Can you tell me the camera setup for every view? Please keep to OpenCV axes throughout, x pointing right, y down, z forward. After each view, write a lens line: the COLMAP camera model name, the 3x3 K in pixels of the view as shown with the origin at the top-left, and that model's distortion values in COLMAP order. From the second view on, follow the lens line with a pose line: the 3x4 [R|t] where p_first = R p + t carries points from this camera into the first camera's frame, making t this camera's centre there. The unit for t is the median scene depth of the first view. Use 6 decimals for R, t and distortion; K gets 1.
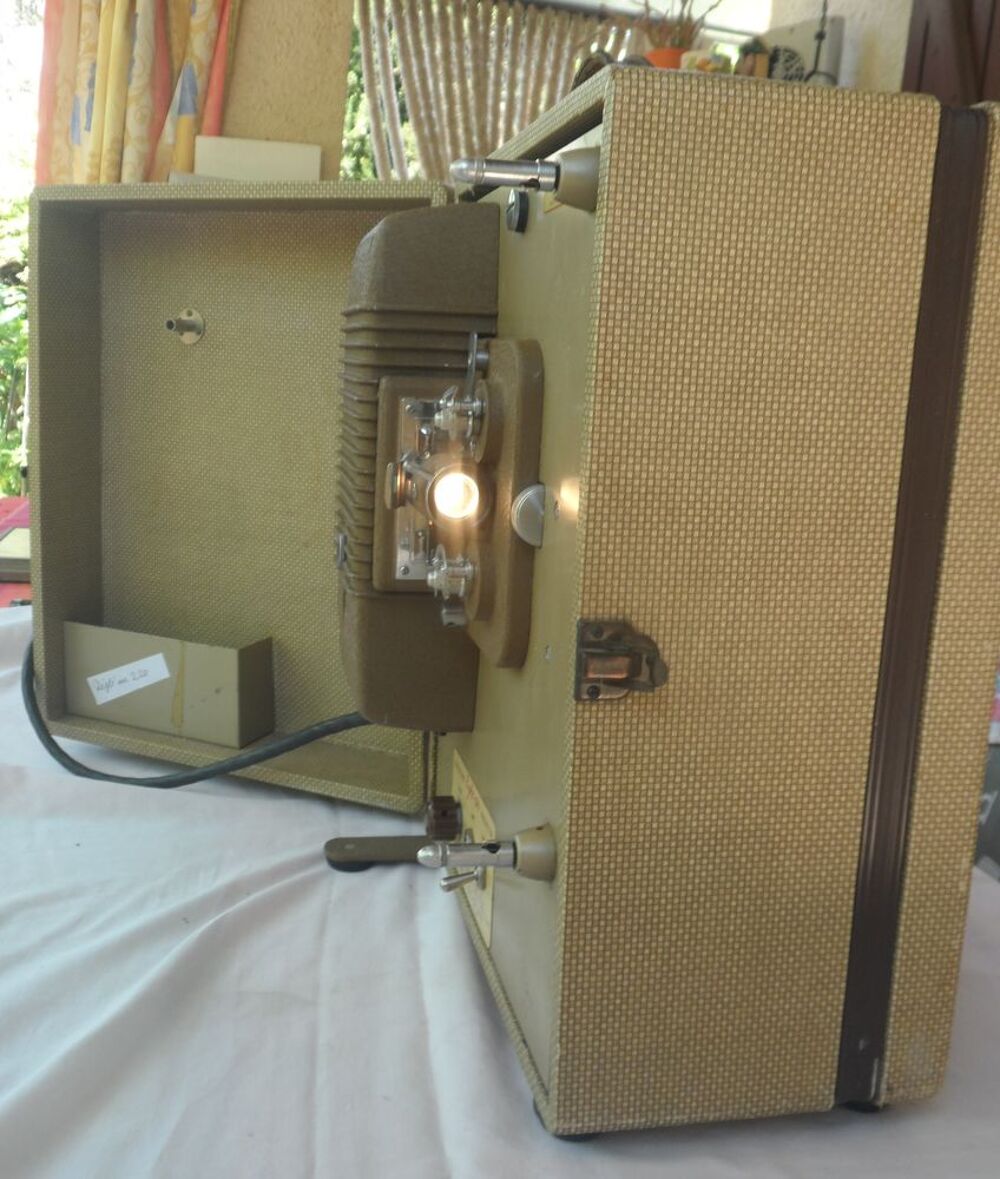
lens RADIAL K [[1145.6, 0, 499.2], [0, 1145.6, 548.6], [0, 0, 1]] dist [-0.025920, 0.003849]
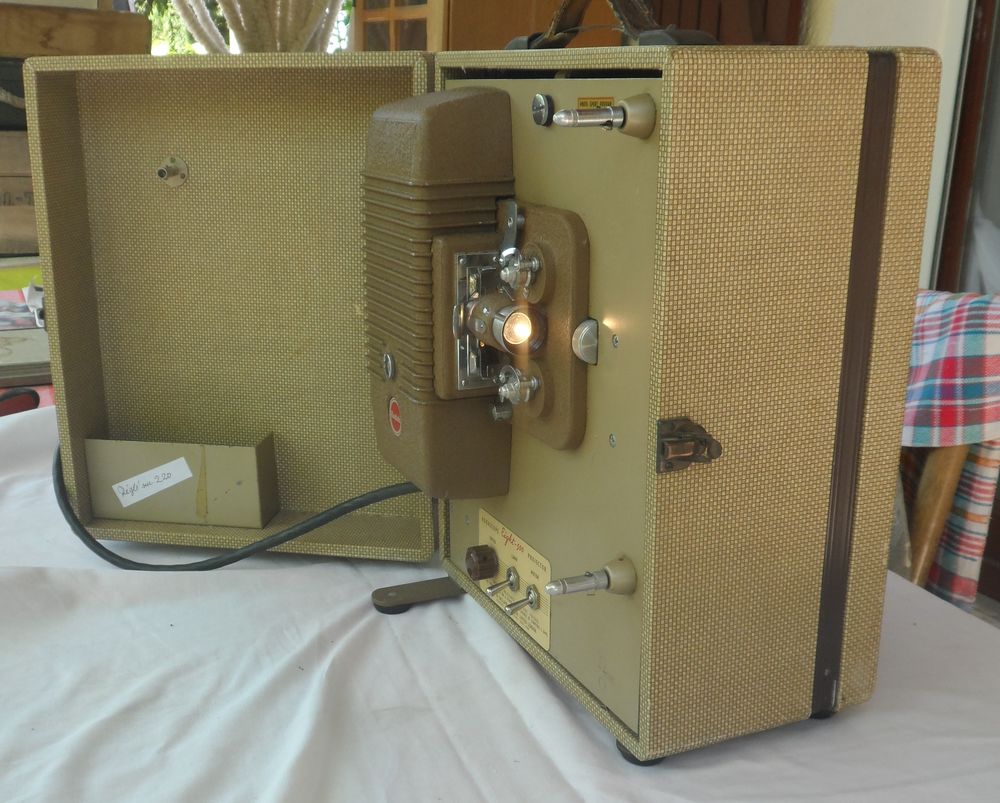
lens RADIAL K [[1138.0, 0, 500.0], [0, 1138.0, 401.5], [0, 0, 1]] dist [0.009610, 0.019633]
pose [[0.974235, -0.105209, 0.199494, -0.309126], [0.083031, 0.989717, 0.116473, -0.110242], [-0.209697, -0.096908, 0.972952, -0.289520]]
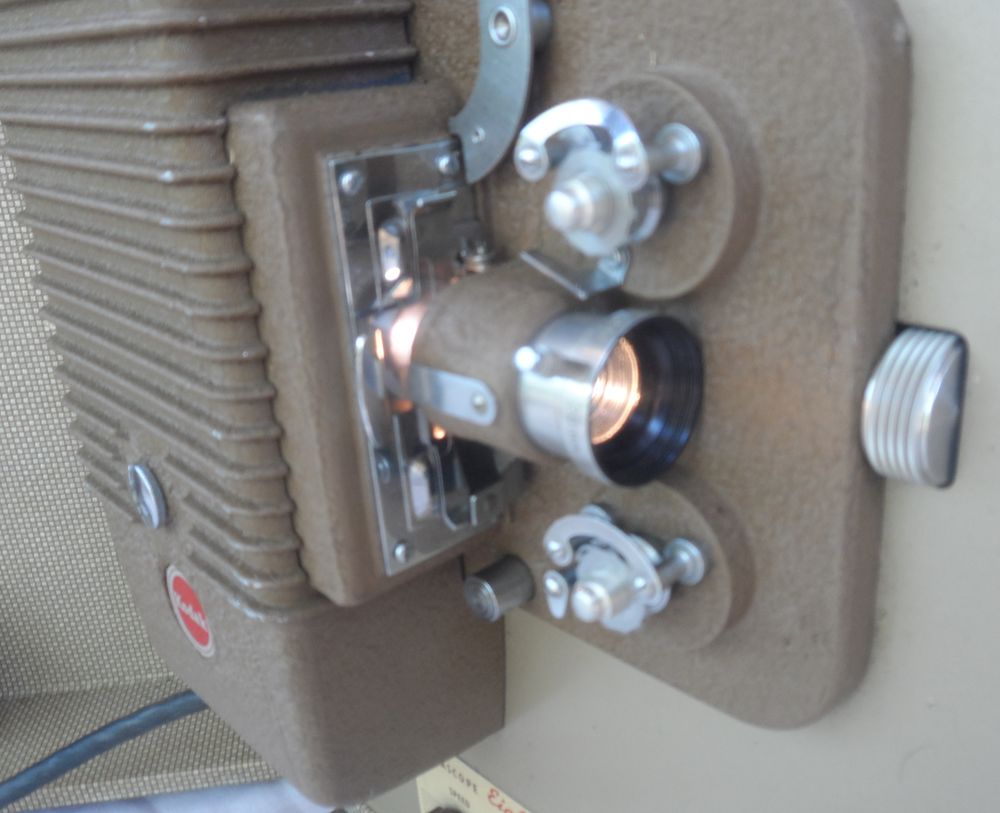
lens RADIAL K [[899.4, 0, 523.7], [0, 899.4, 406.7], [0, 0, 1]] dist [0.011996, 0.005964]
pose [[0.837082, -0.297508, 0.459112, -0.189195], [0.188993, 0.944798, 0.267653, -0.119155], [-0.513397, -0.137279, 0.847100, 0.690149]]
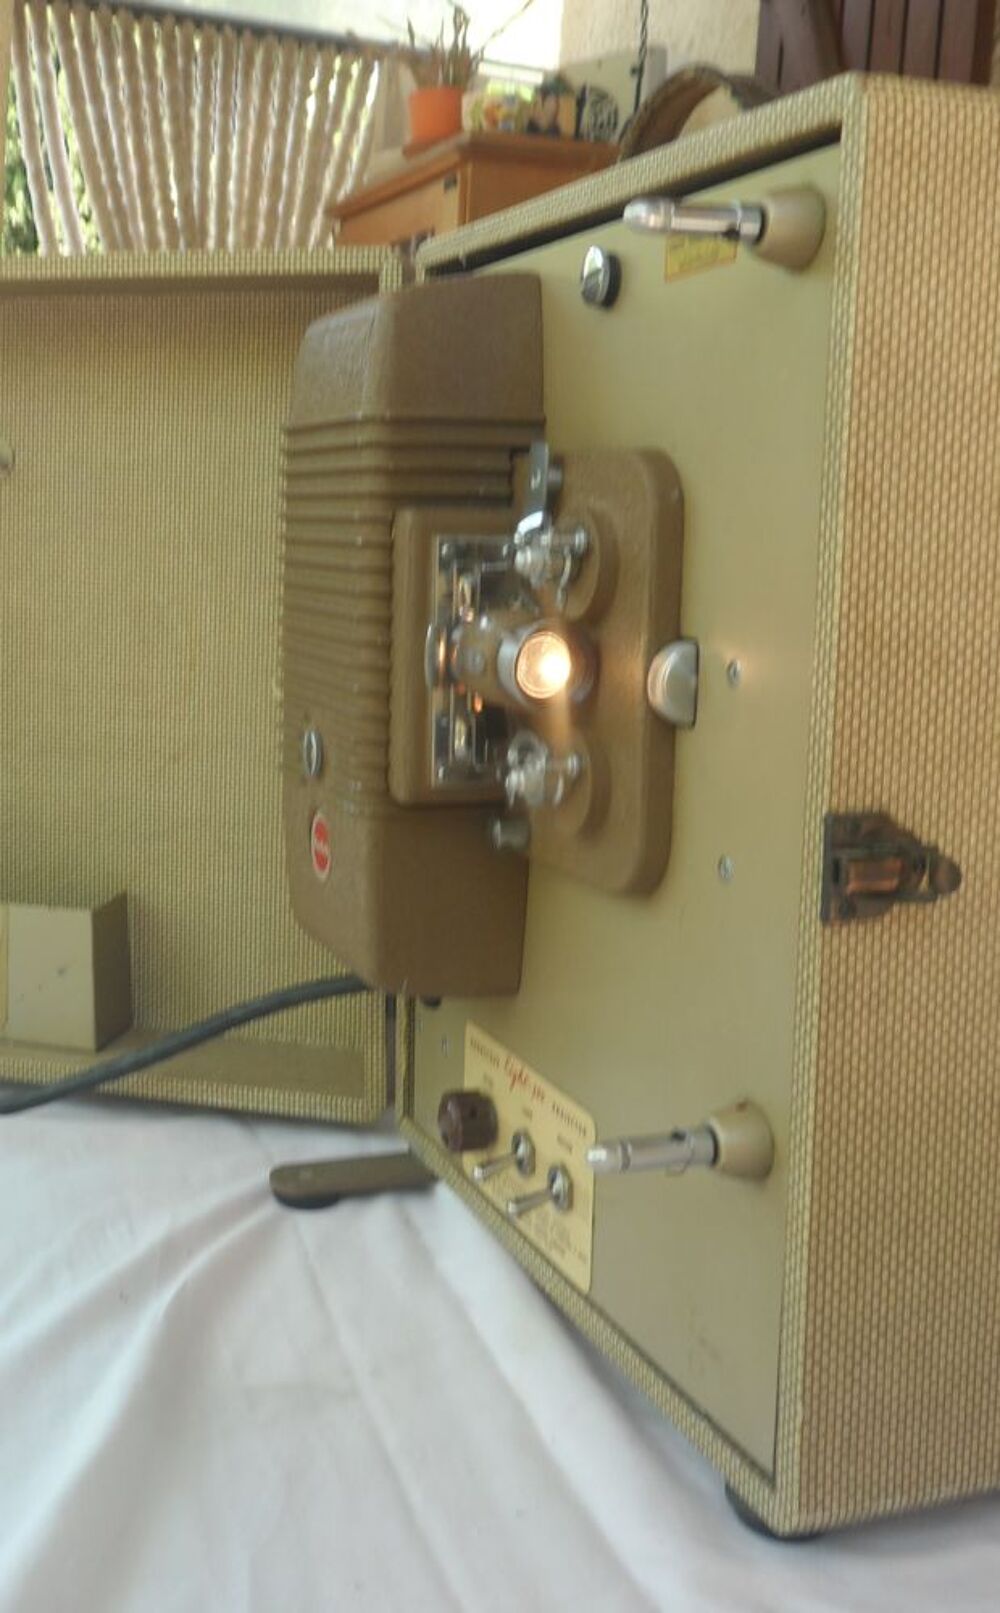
lens RADIAL K [[1590.5, 0, 358.8], [0, 1590.5, 710.6], [0, 0, 1]] dist [0.004230, -0.018216]
pose [[0.991951, -0.050247, 0.116223, -0.252871], [0.054519, 0.997938, -0.033878, 0.010143], [-0.114281, 0.039942, 0.992645, 0.005686]]
